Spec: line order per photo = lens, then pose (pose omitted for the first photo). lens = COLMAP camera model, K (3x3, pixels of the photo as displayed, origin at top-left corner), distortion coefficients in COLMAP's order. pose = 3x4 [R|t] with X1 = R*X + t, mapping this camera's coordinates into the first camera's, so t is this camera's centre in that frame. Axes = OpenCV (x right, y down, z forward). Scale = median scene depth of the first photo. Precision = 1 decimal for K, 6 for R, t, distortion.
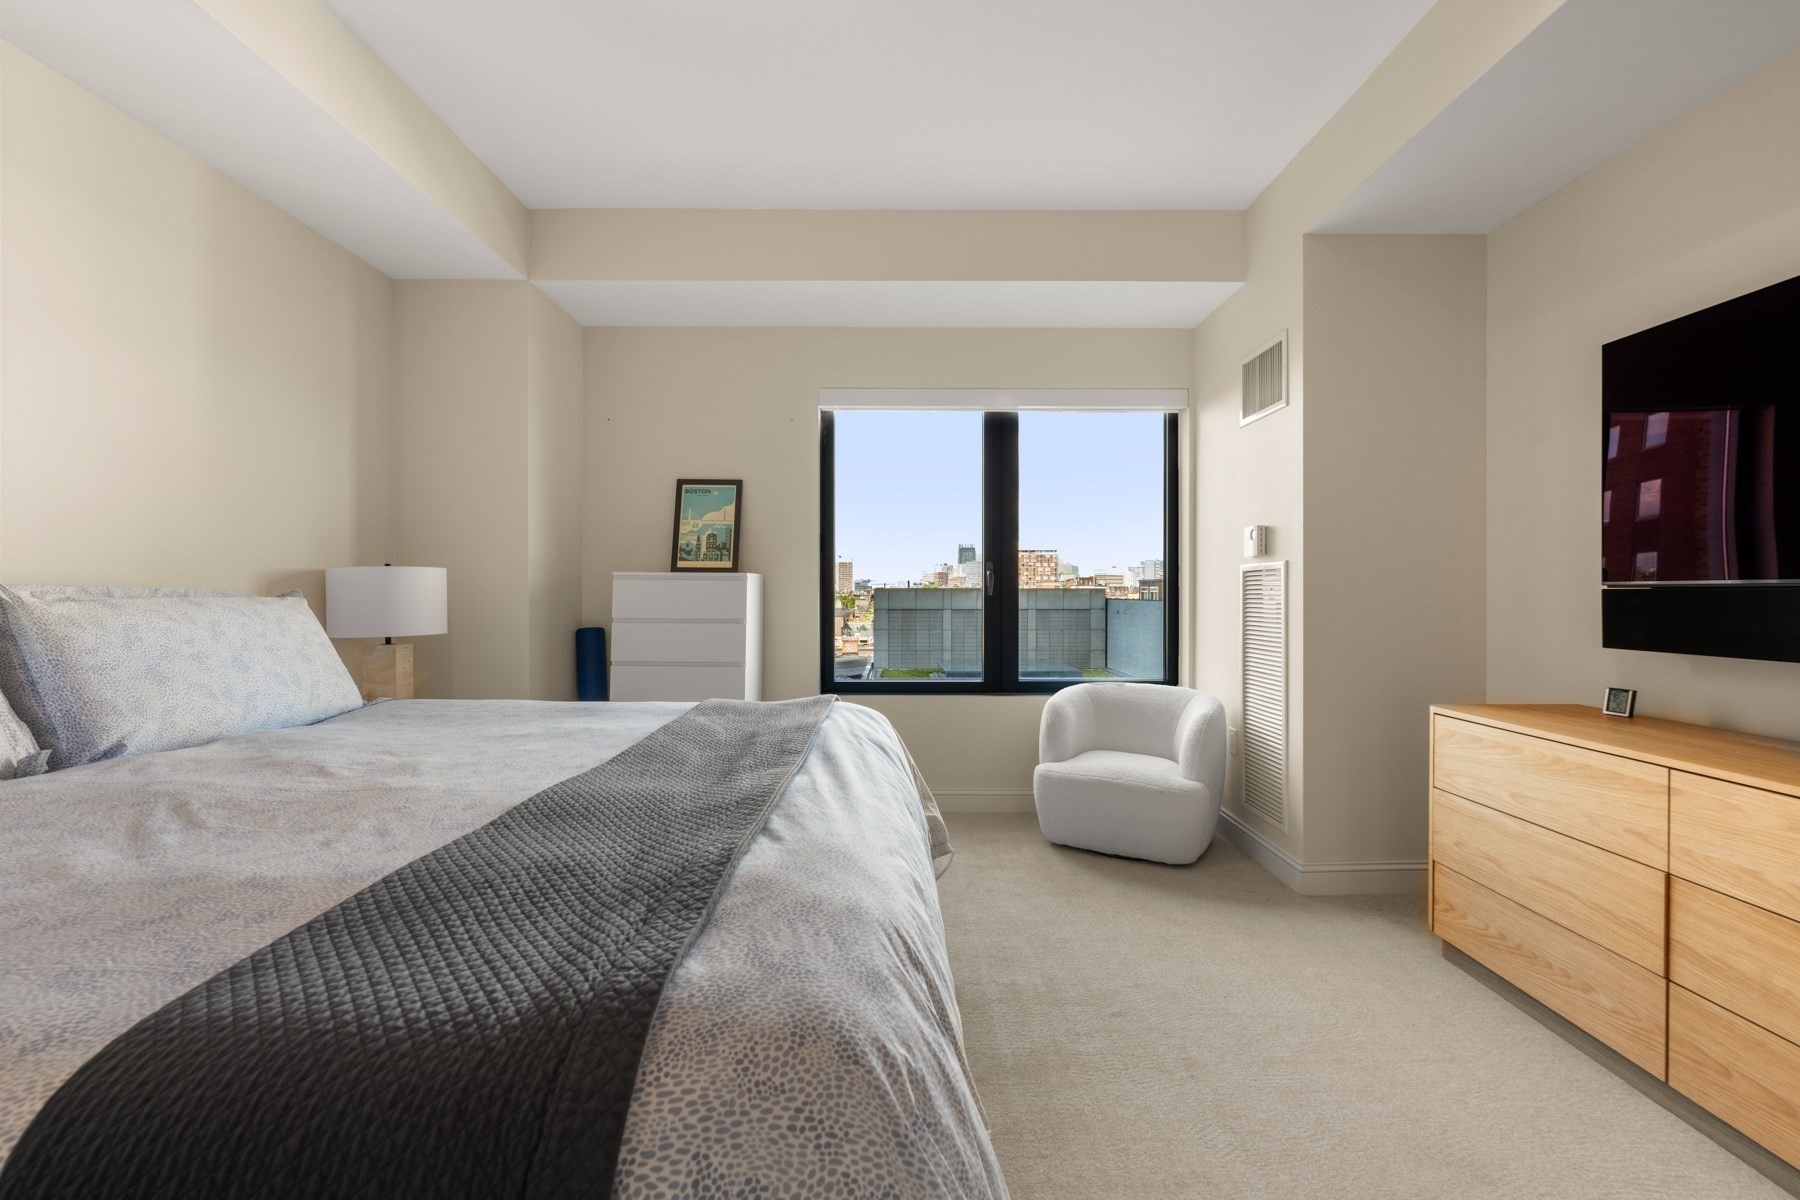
lens RADIAL K [[764.3, 0, 897.8], [0, 764.3, 591.5], [0, 0, 1]] dist [-0.002328, 0.001057]
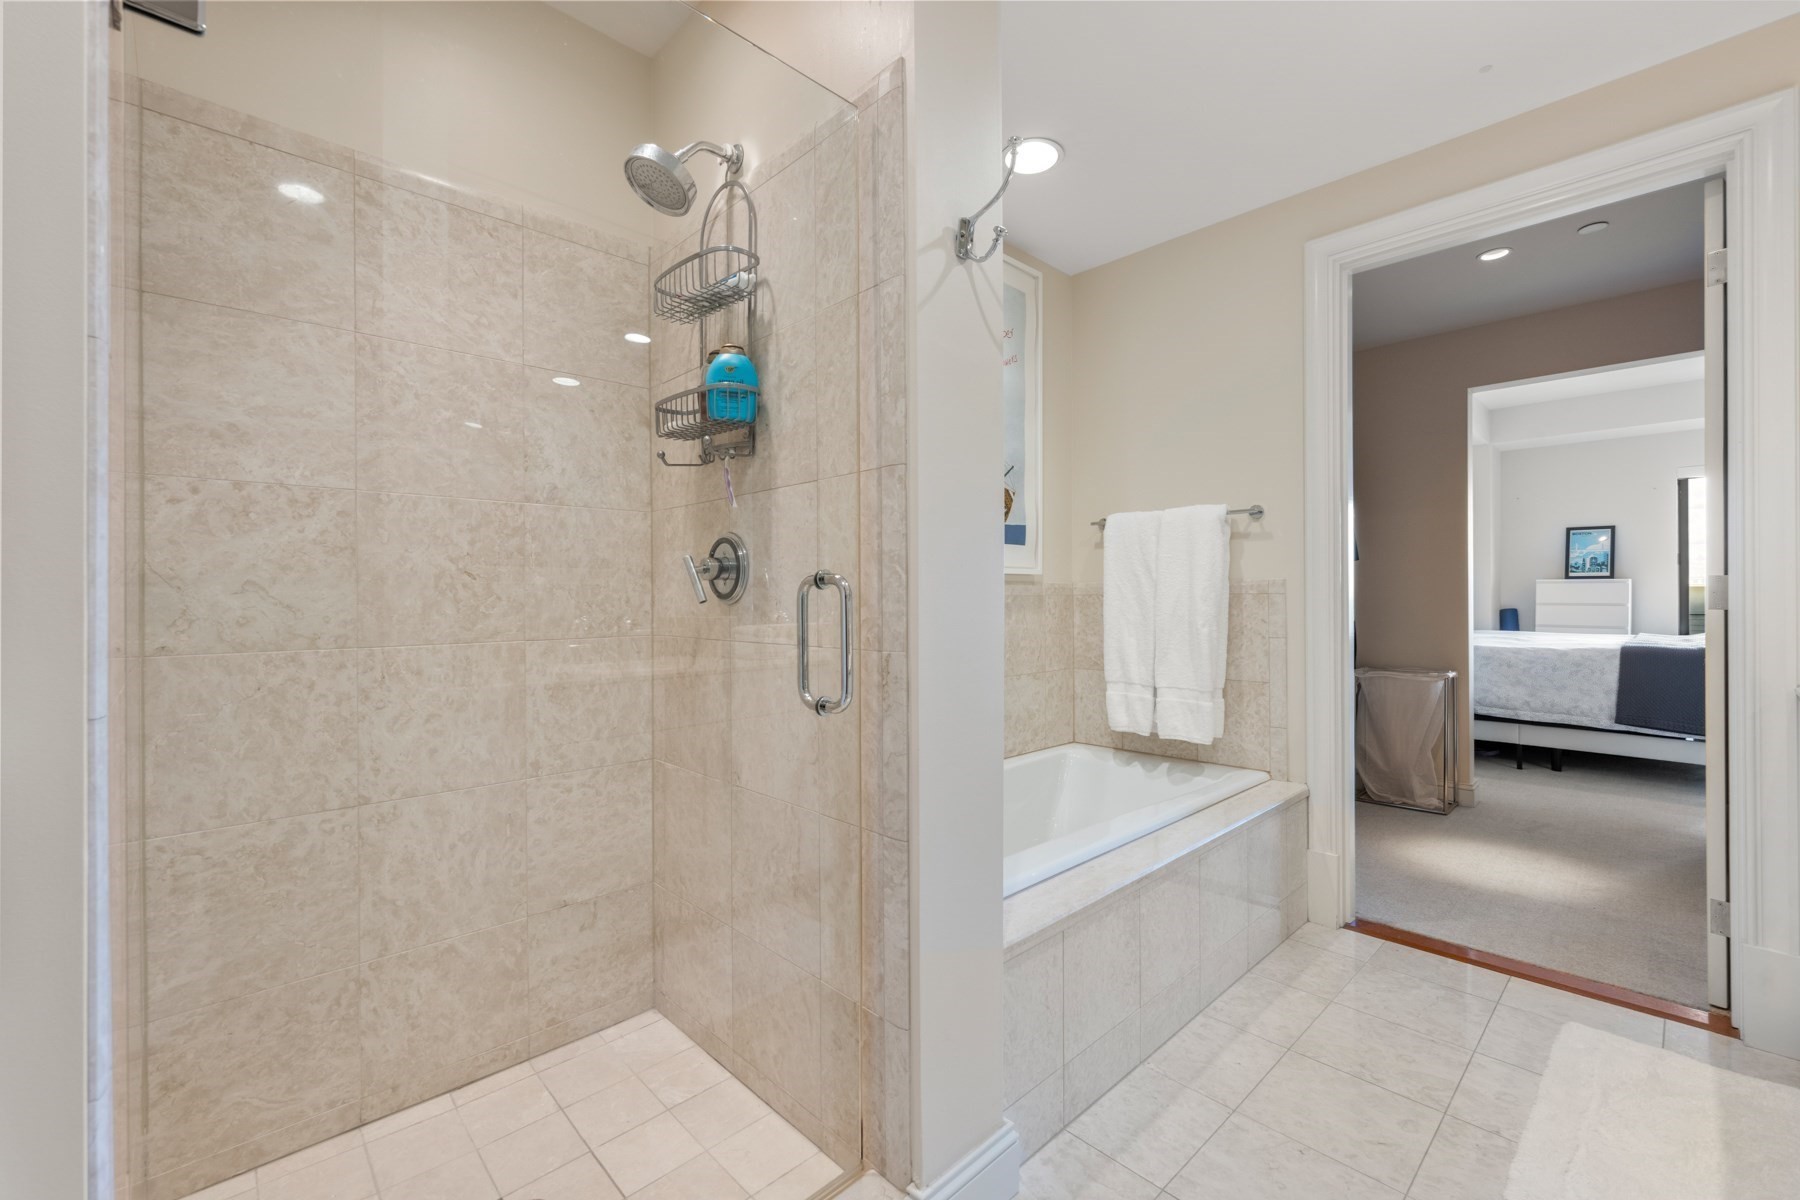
lens RADIAL K [[764.3, 0, 897.2], [0, 764.3, 601.5], [0, 0, 1]] dist [-0.002328, 0.001057]
pose [[0.686254, -0.001843, -0.727360, -0.069947], [0.008384, 0.999950, 0.005376, 0.006218], [0.727314, -0.009788, 0.686235, -1.623383]]
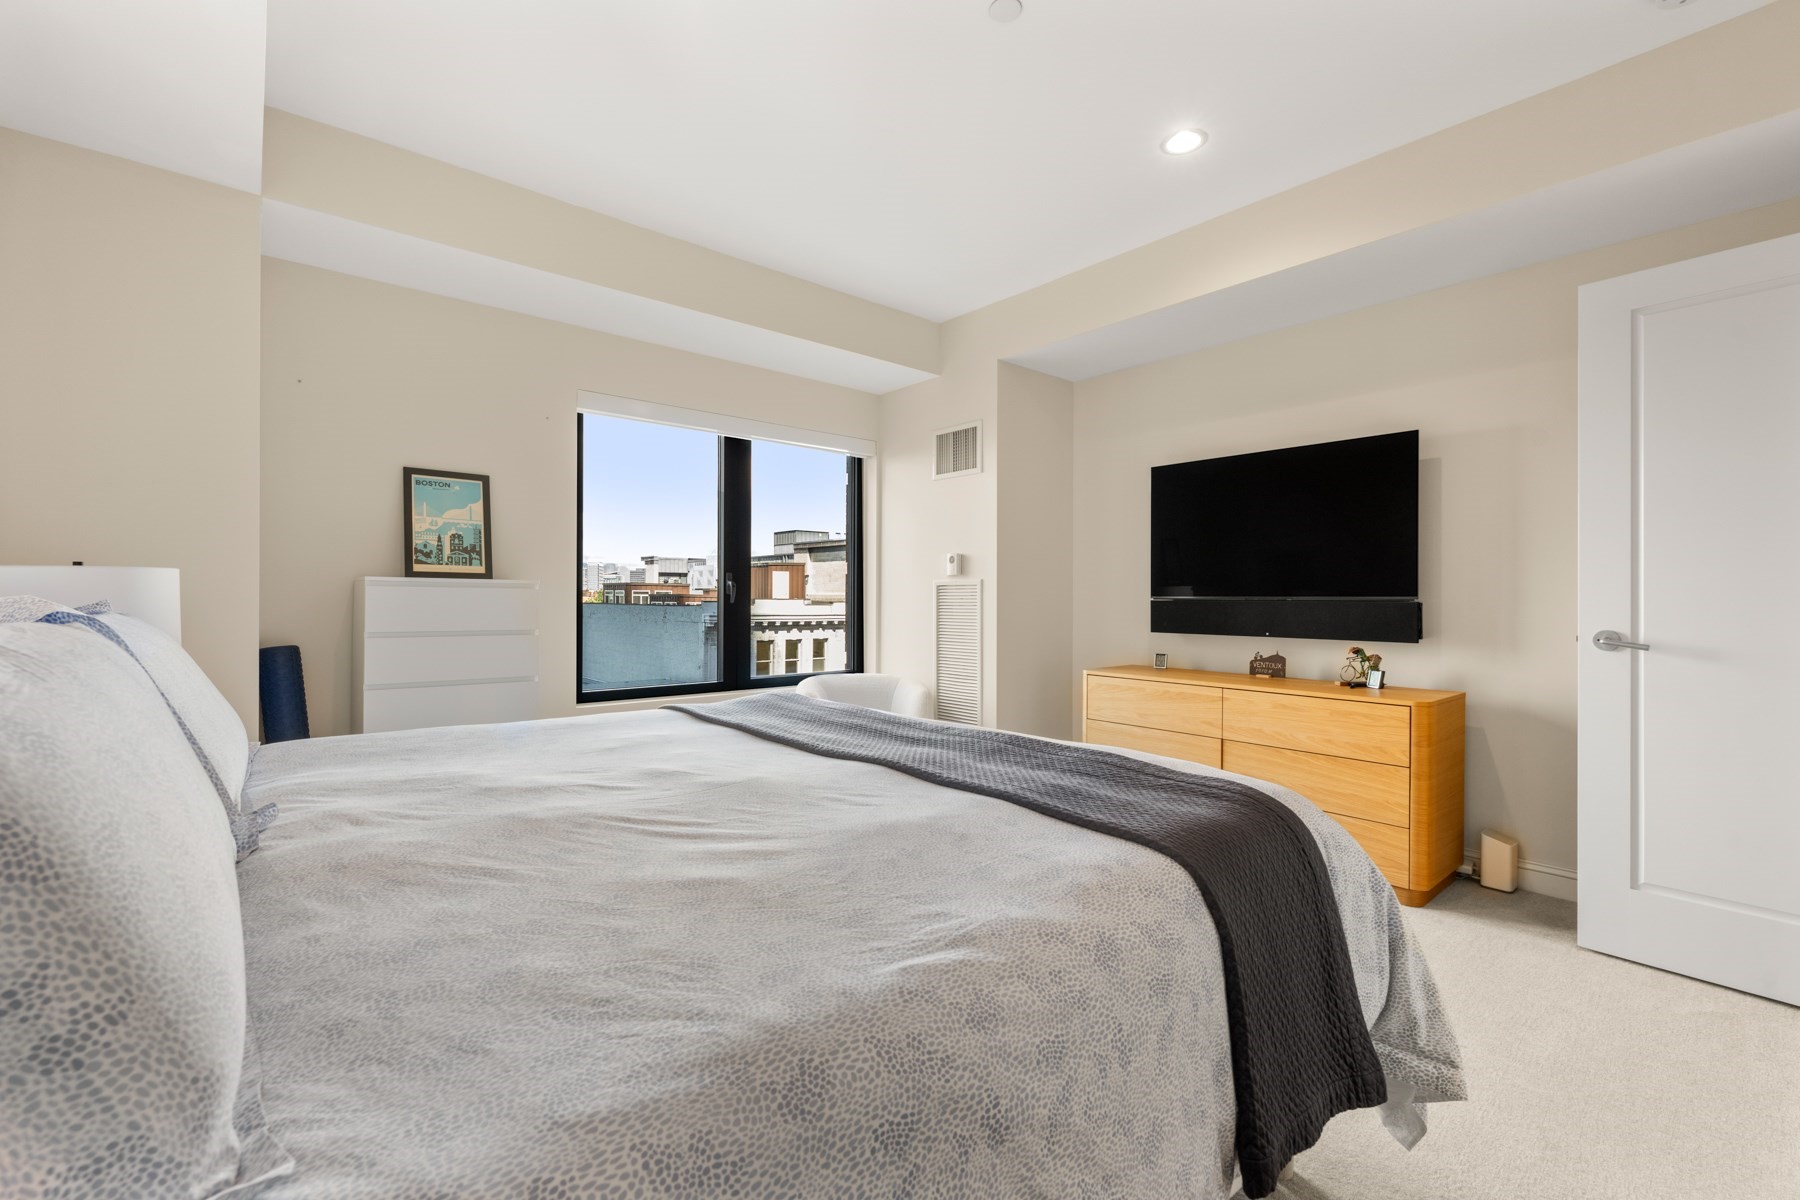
lens RADIAL K [[764.3, 0, 895.6], [0, 764.3, 608.6], [0, 0, 1]] dist [-0.002328, 0.001057]
pose [[0.766477, -0.007836, 0.642224, -0.480836], [-0.005856, 0.999799, 0.019188, -0.010362], [-0.642245, -0.018468, 0.766277, -0.010832]]
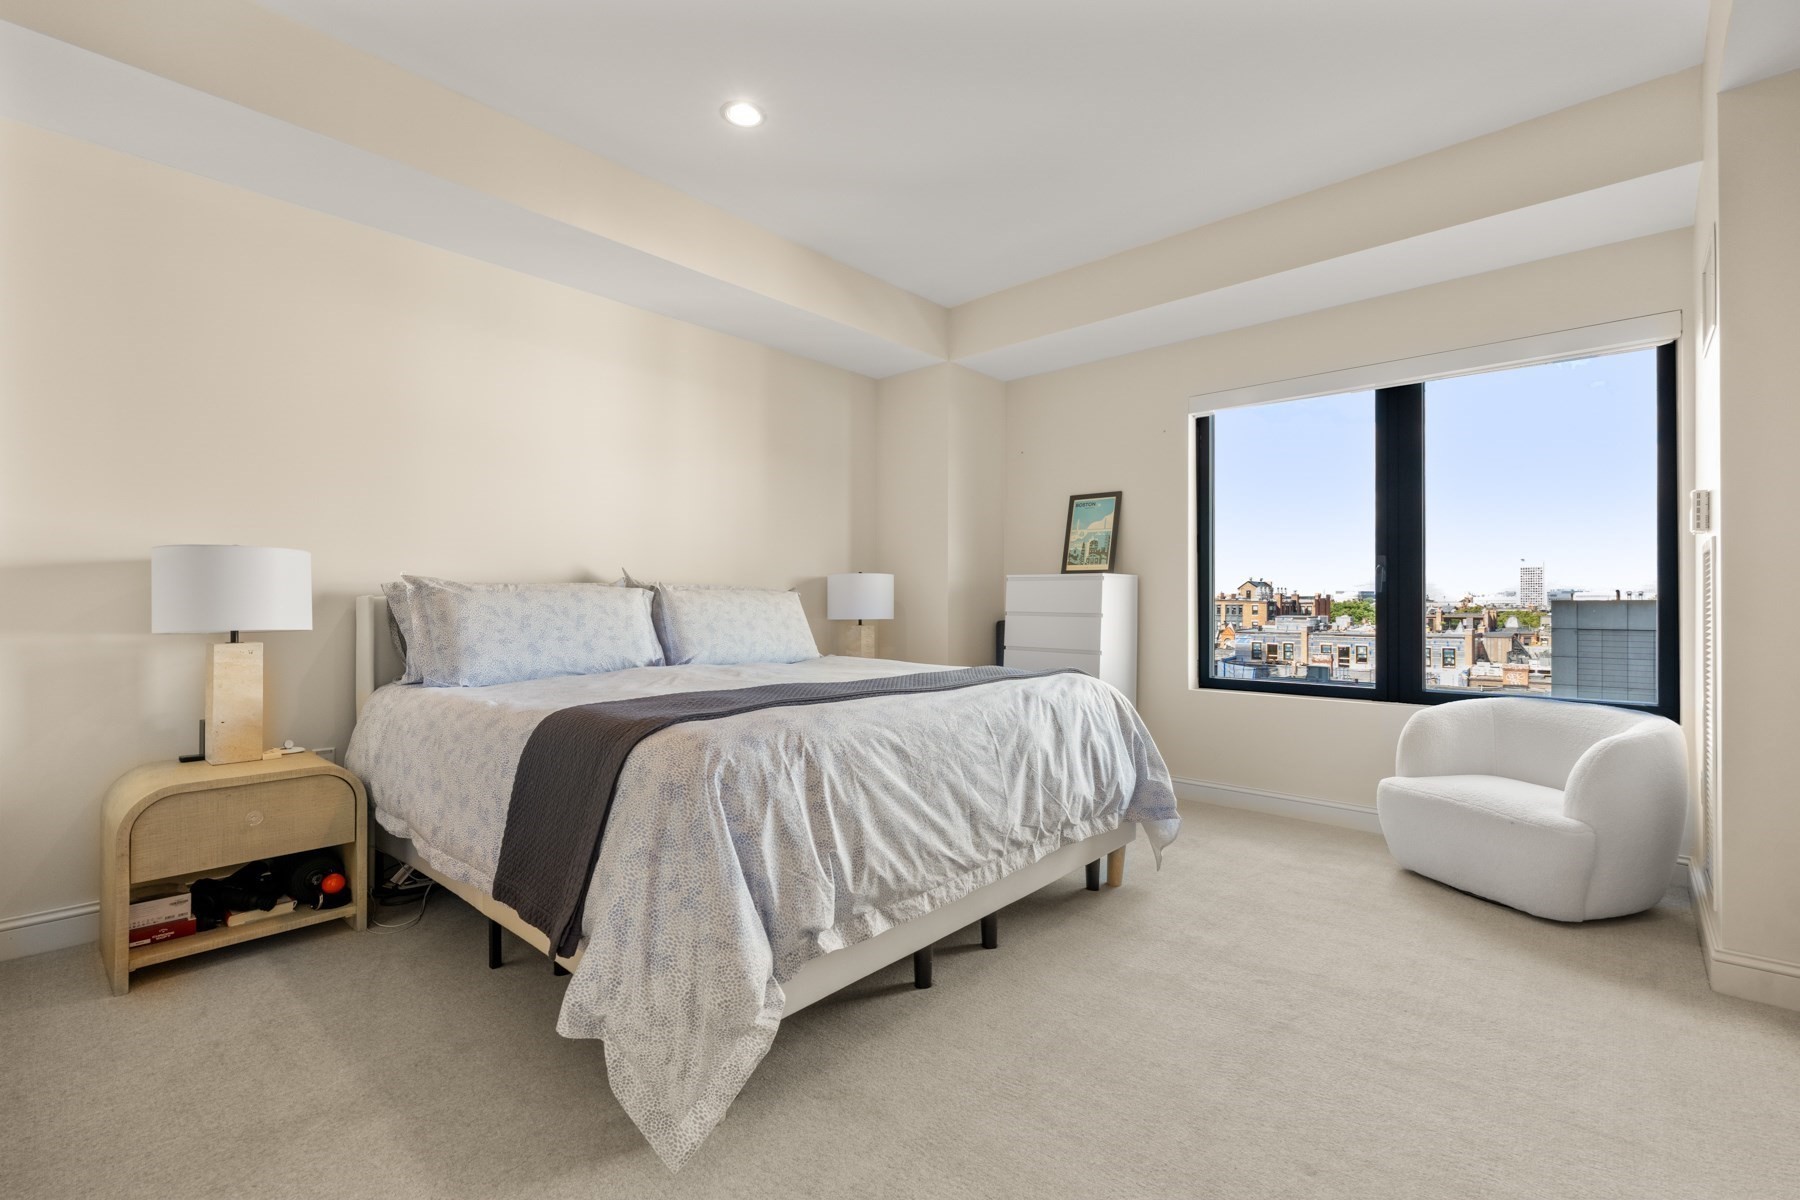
lens RADIAL K [[805.5, 0, 891.5], [0, 805.5, 596.5], [0, 0, 1]] dist [0.004348, -0.001752]
pose [[0.718656, -0.005099, -0.695347, 0.433063], [-0.003102, 0.999940, -0.010539, 0.025454], [0.695359, 0.009731, 0.718597, -0.094278]]
